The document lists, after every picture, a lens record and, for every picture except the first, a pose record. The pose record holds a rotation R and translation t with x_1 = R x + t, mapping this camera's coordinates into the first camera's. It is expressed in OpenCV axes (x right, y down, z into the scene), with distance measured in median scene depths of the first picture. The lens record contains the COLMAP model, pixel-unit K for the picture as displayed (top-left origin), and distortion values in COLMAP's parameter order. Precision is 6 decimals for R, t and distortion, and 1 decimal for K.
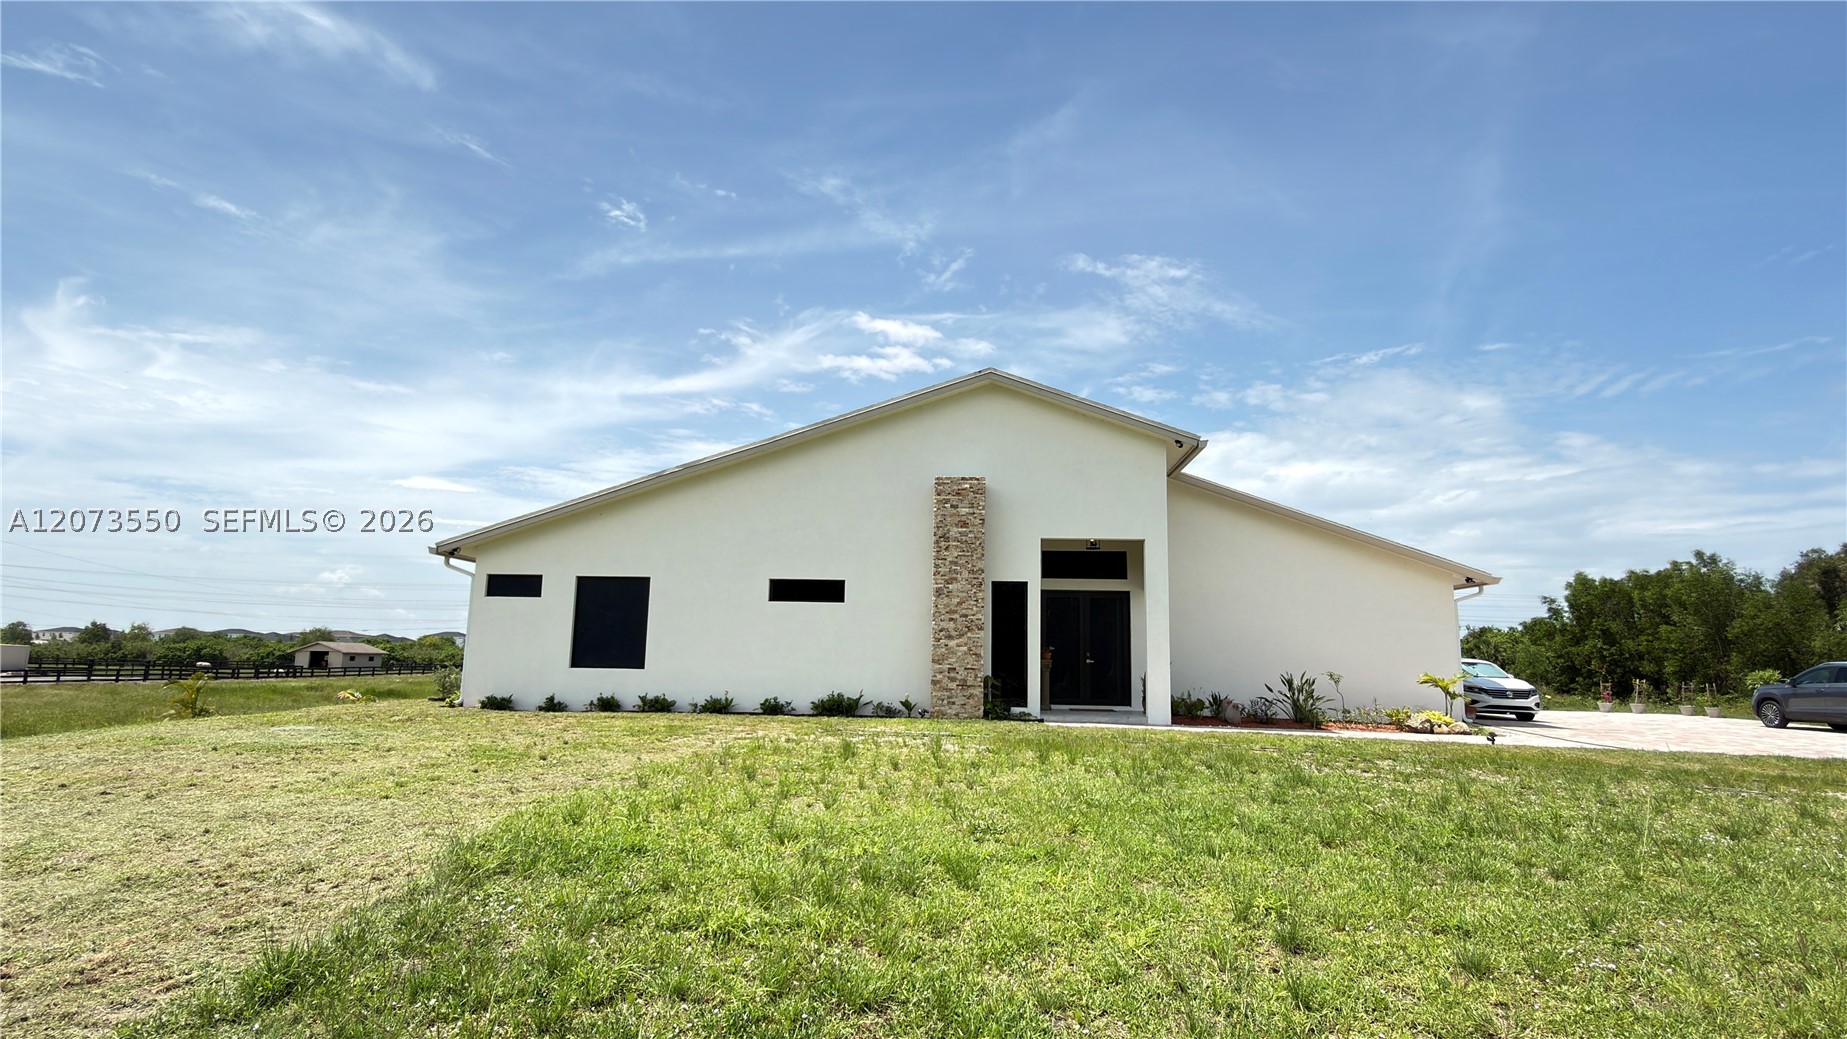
lens RADIAL K [[976.2, 0, 923.5], [0, 976.2, 519.5], [0, 0, 1]] dist [-0.000524, -0.000598]
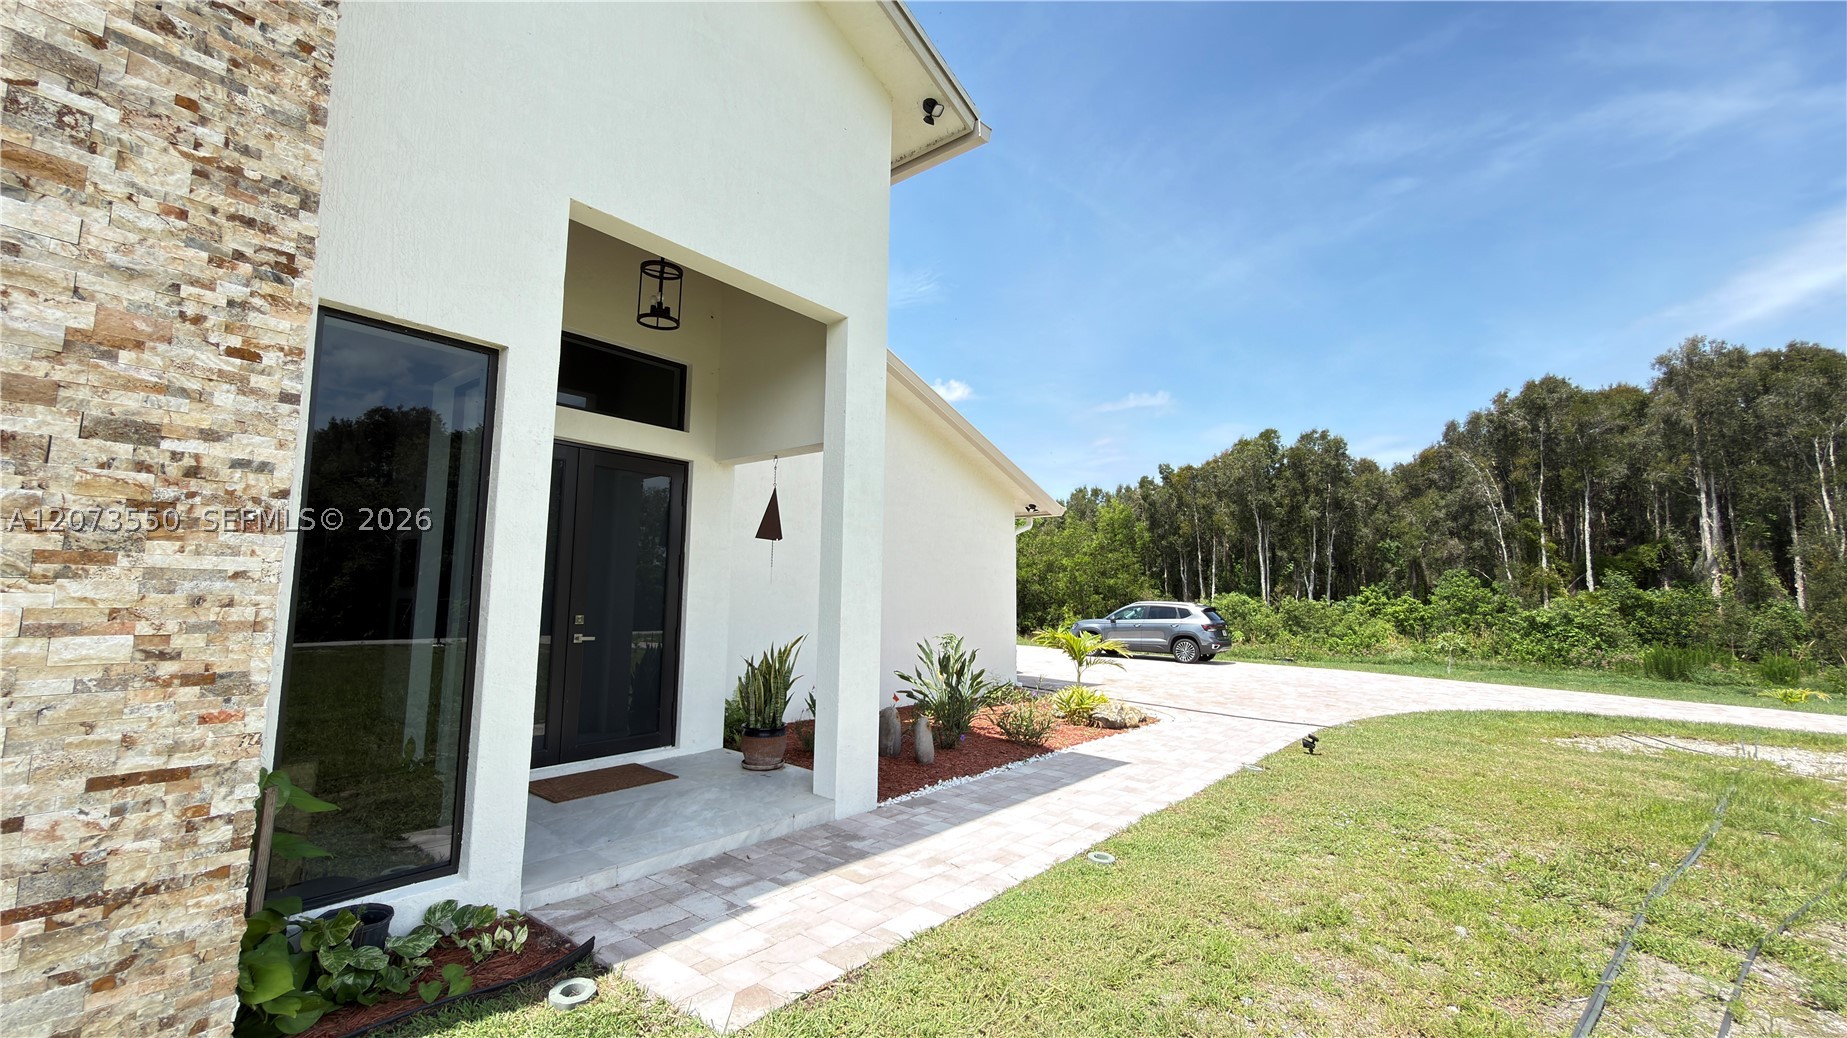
lens RADIAL K [[740.8, 0, 923.5], [0, 740.8, 519.0], [0, 0, 1]] dist [0.000717, 0.000297]
pose [[0.581634, 0.075408, 0.809948, 0.021004], [-0.125593, 0.992079, -0.002175, 0.094939], [-0.803697, -0.100459, 0.586498, 0.814090]]
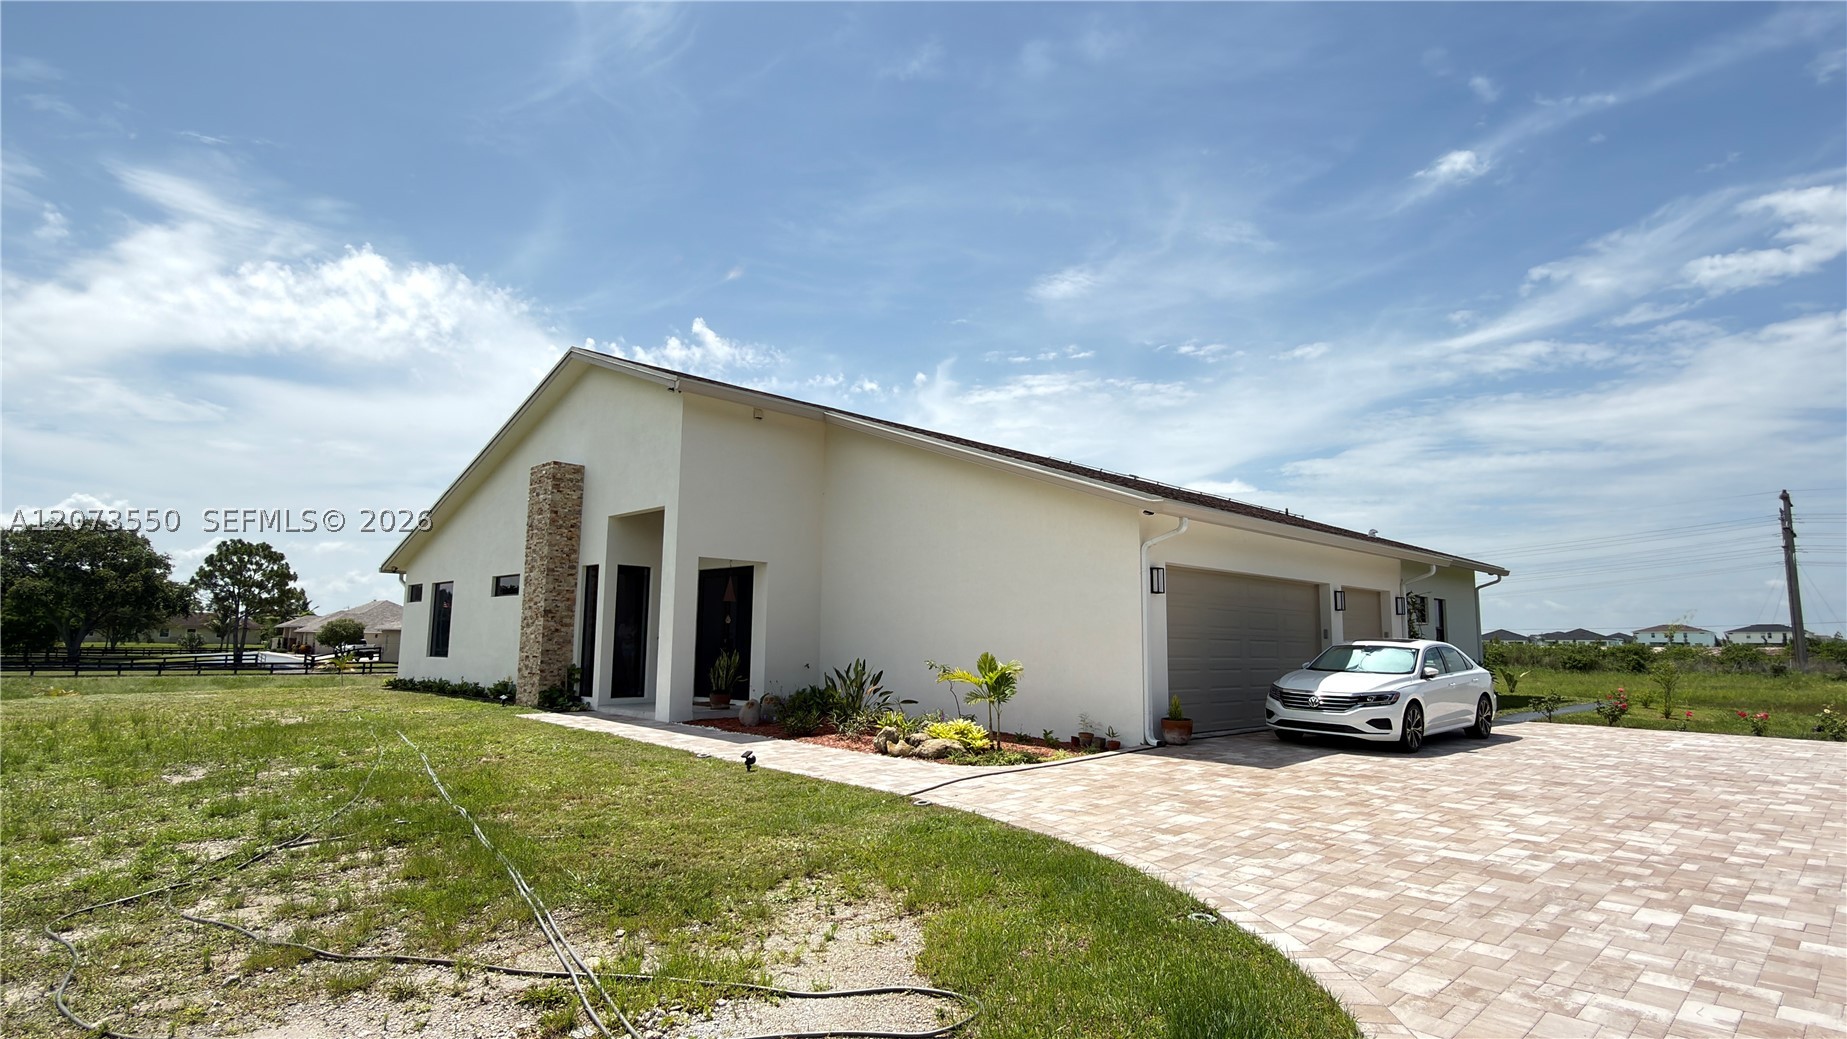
lens RADIAL K [[976.2, 0, 923.5], [0, 976.2, 519.5], [0, 0, 1]] dist [-0.000524, -0.000598]
pose [[0.732157, -0.096955, -0.674200, 0.987443], [0.102437, 0.994233, -0.031735, 0.084051], [0.673389, -0.045828, 0.737867, 0.526003]]
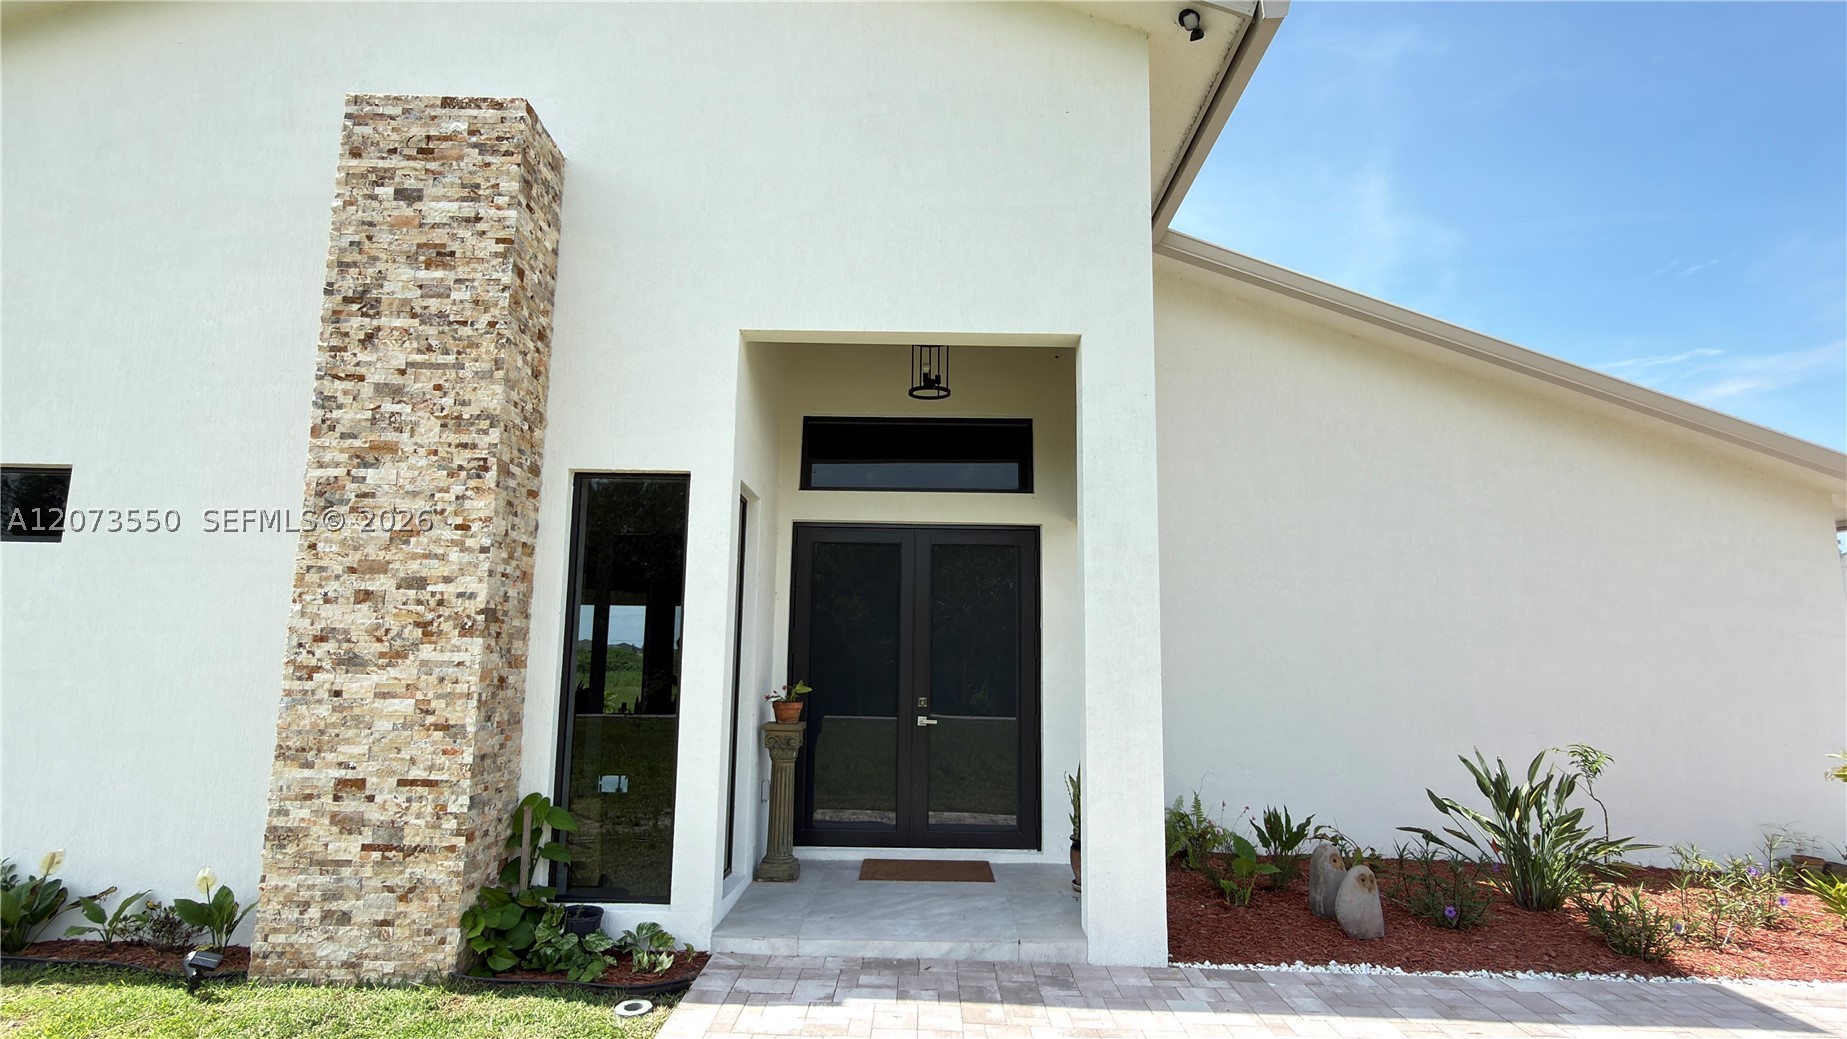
lens RADIAL K [[976.2, 0, 923.5], [0, 976.2, 519.5], [0, 0, 1]] dist [-0.000524, -0.000598]
pose [[0.998491, 0.004537, 0.054727, 0.163988], [-0.004703, 0.999985, 0.002904, 0.078143], [-0.054713, -0.003157, 0.998497, 0.708822]]
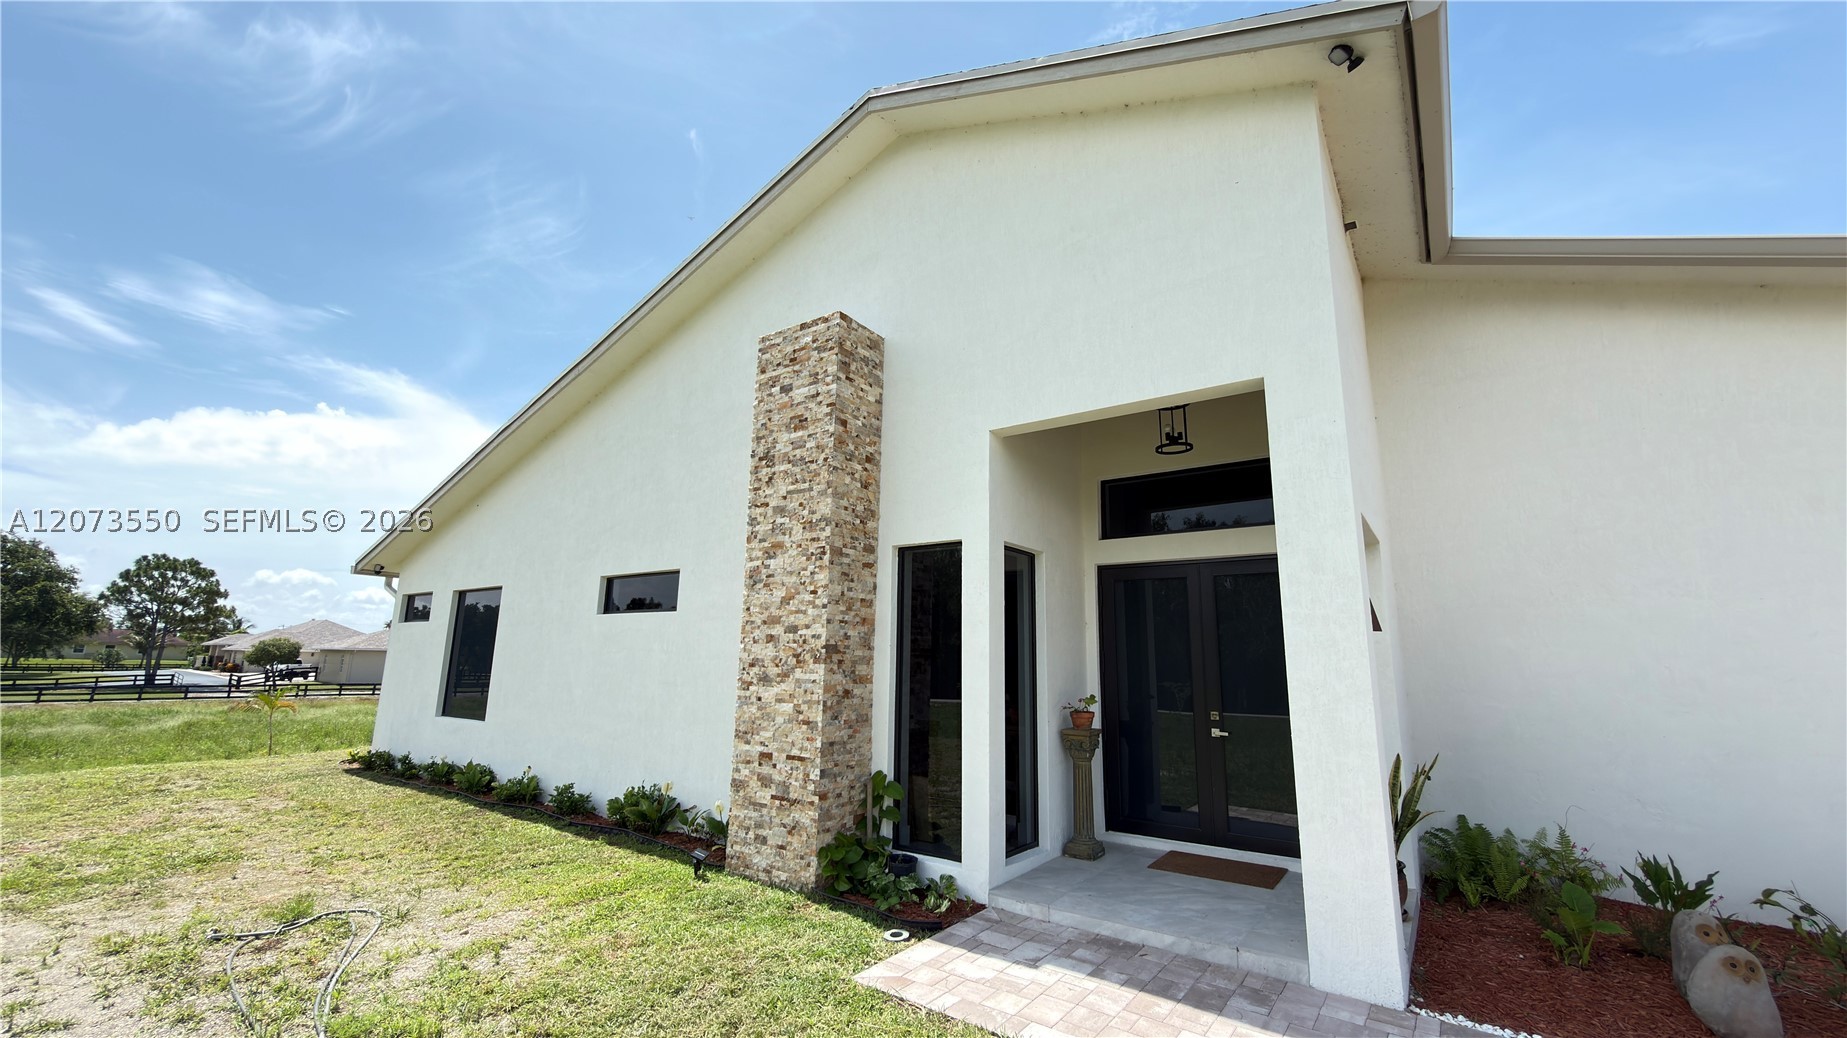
lens RADIAL K [[740.5, 0, 923.5], [0, 740.5, 519.0], [0, 0, 1]] dist [-0.001963, -0.000033]
pose [[0.841259, -0.108635, -0.529605, 0.261509], [0.079572, 0.993815, -0.077459, 0.078798], [0.534745, 0.023022, 0.844700, 0.740597]]
